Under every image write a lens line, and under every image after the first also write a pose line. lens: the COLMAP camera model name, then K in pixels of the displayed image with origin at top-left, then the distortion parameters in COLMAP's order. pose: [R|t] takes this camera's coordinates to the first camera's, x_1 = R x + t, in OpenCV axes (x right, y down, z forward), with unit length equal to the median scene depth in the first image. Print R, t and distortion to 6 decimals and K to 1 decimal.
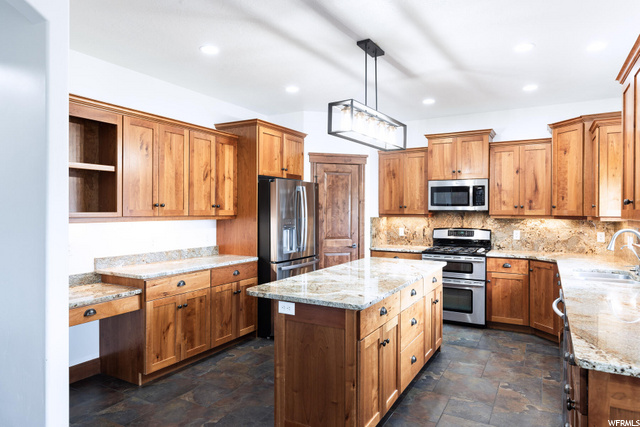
lens RADIAL K [[395.6, 0, 320.0], [0, 395.6, 213.5], [0, 0, 1]] dist [-0.001430, -0.000244]
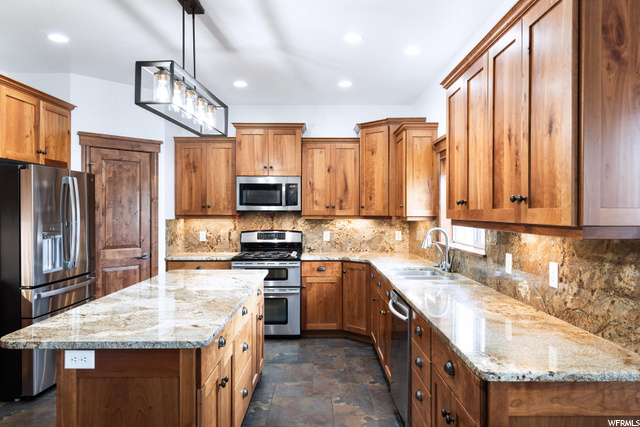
lens RADIAL K [[439.5, 0, 320.0], [0, 439.5, 213.5], [0, 0, 1]] dist [0.002100, -0.001913]
pose [[0.866427, -0.004897, 0.499281, -0.053781], [0.005665, 0.999984, -0.000022, -0.000825], [-0.499272, 0.002847, 0.866440, 0.087904]]
